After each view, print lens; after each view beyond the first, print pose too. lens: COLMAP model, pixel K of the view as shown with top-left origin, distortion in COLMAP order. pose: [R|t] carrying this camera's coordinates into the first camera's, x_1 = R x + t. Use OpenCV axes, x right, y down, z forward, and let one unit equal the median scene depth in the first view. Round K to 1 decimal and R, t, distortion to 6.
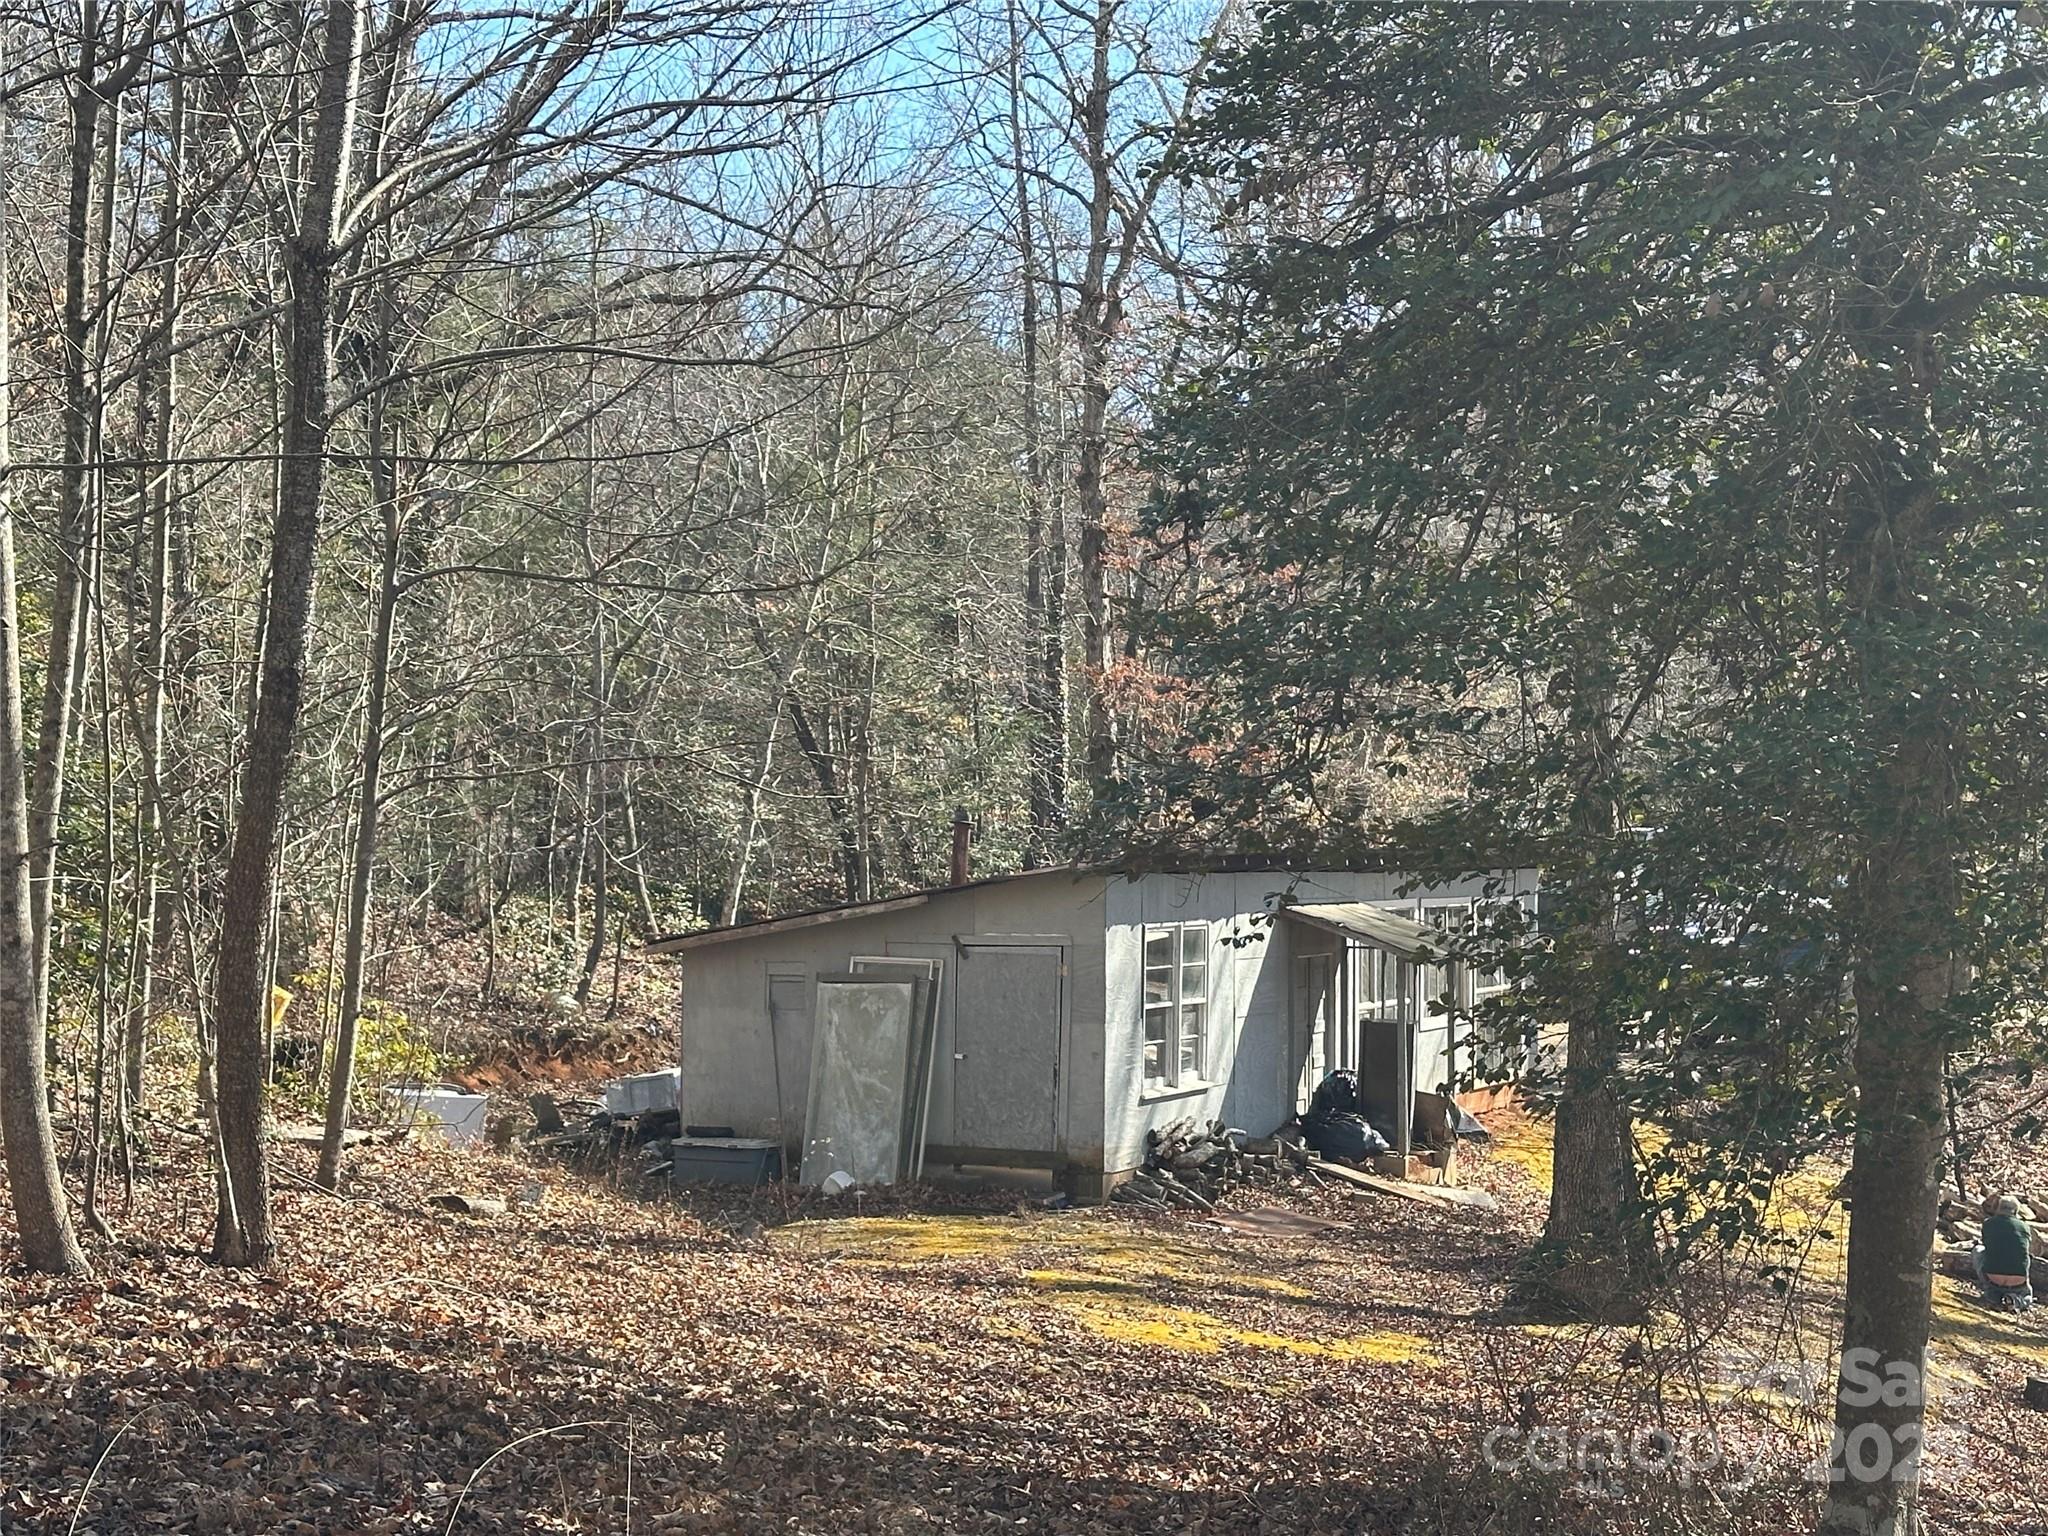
lens RADIAL K [[3714.4, 0, 1026.5], [0, 3714.4, 768.8], [0, 0, 1]] dist [0.081987, 0.000000]
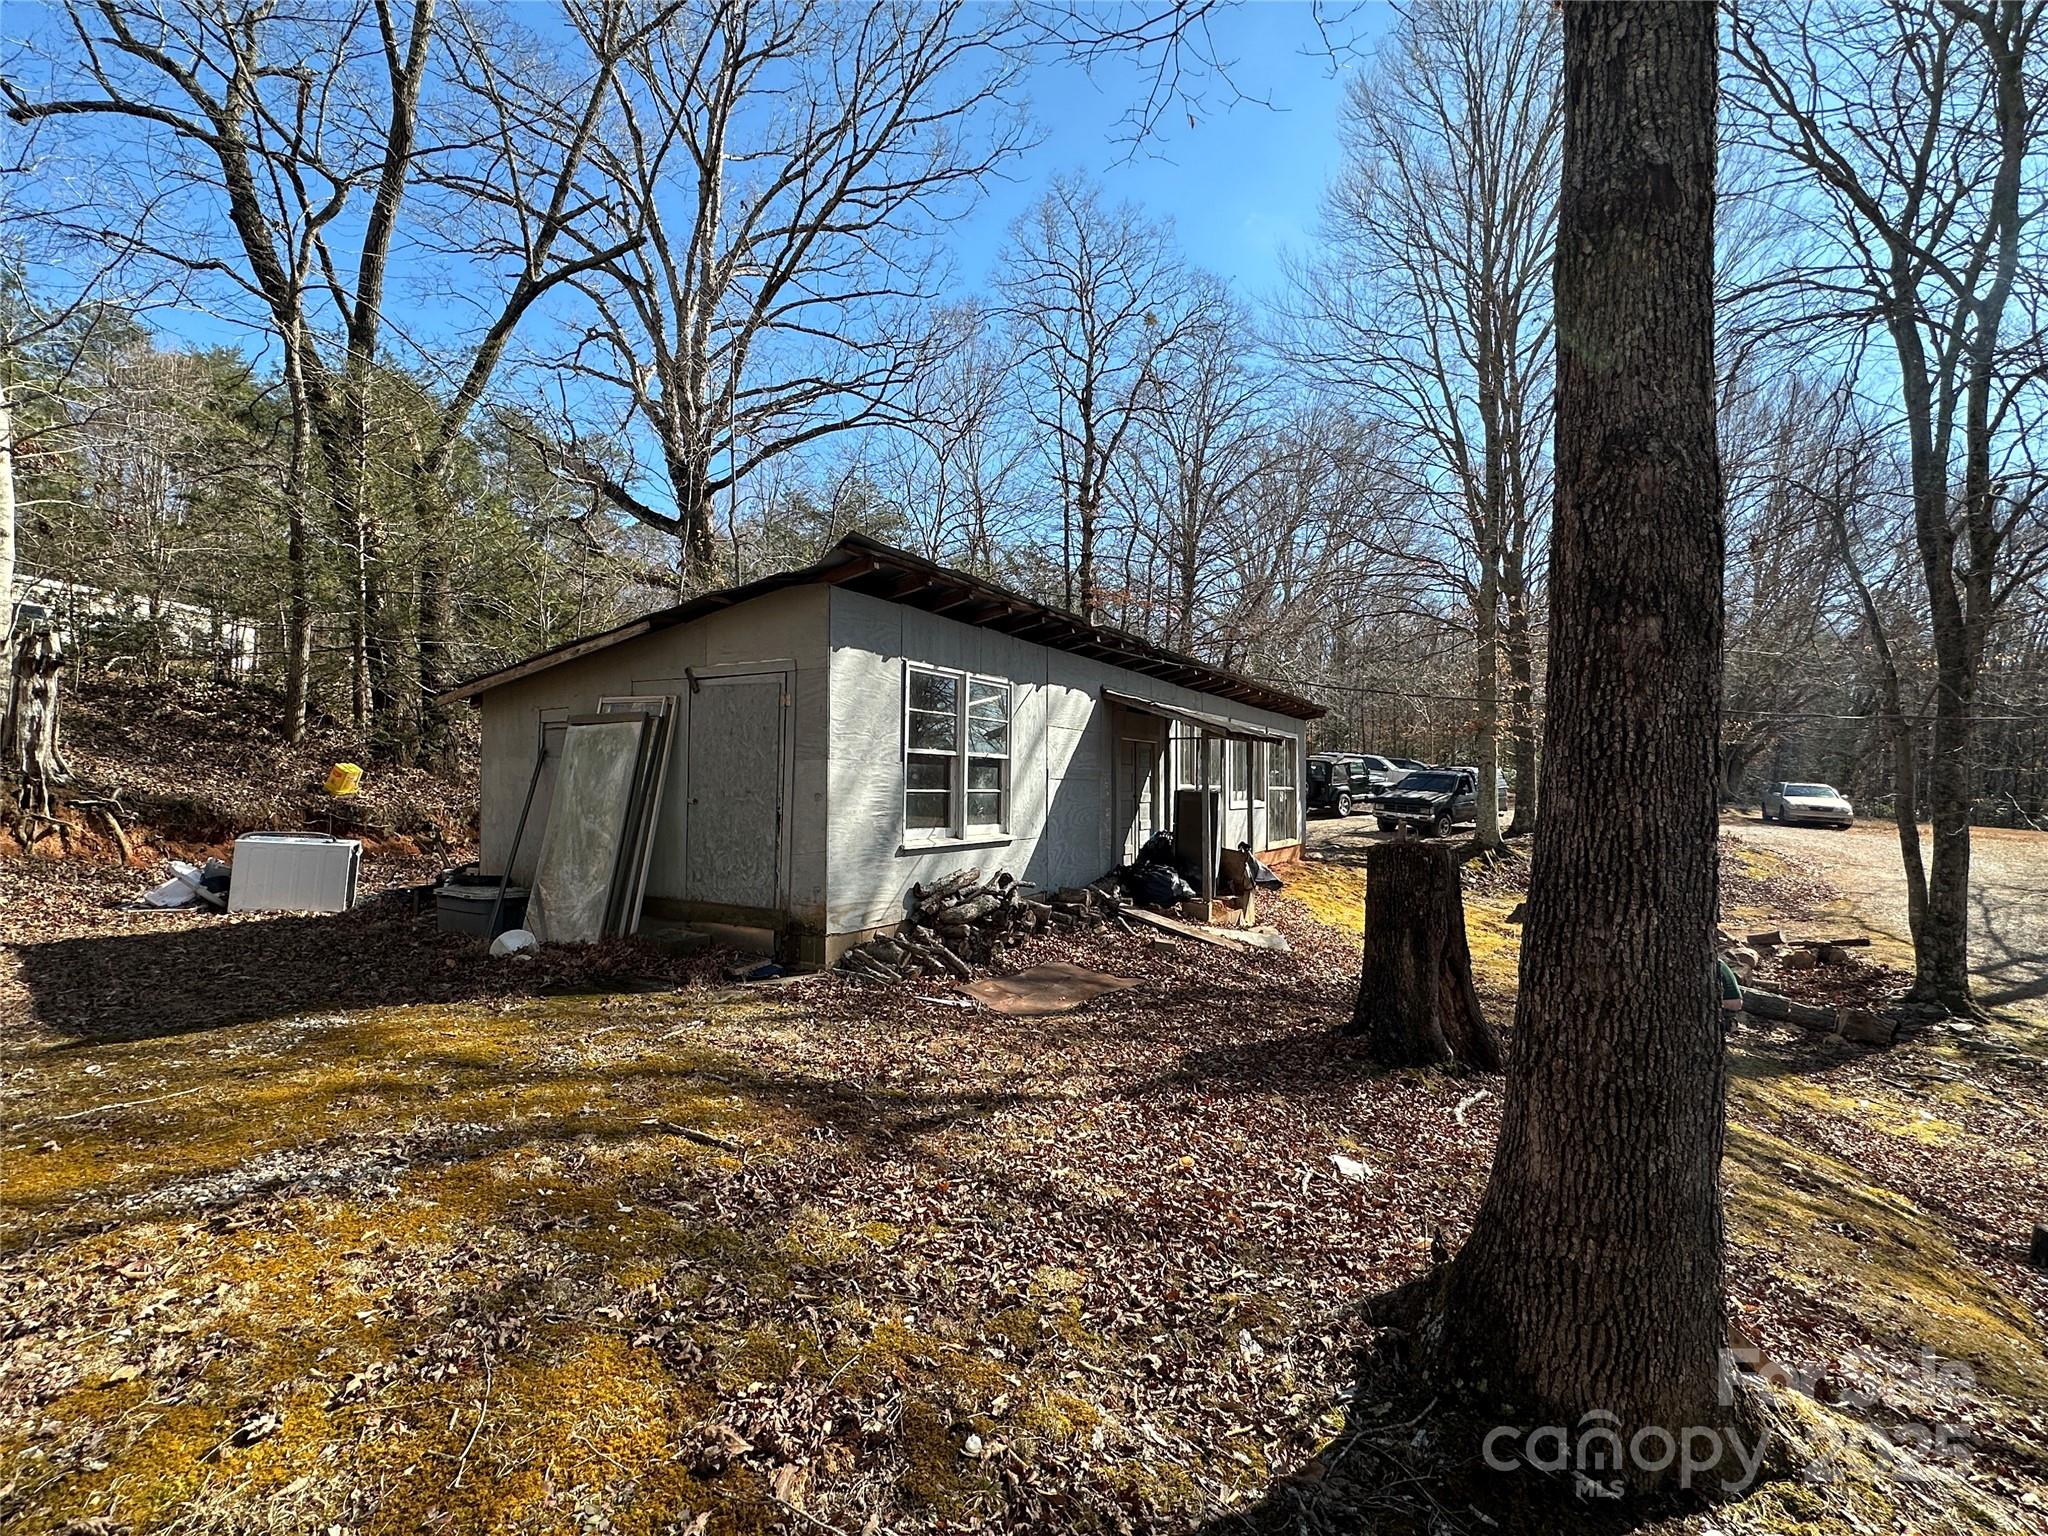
lens RADIAL K [[1000.3, 0, 1010.2], [0, 1000.3, 761.5], [0, 0, 1]] dist [-0.002259, -0.000033]
pose [[0.991420, -0.003903, -0.130658, 0.081797], [0.002934, 0.999967, -0.007606, 0.062531], [0.130683, 0.007157, 0.991398, 0.685313]]
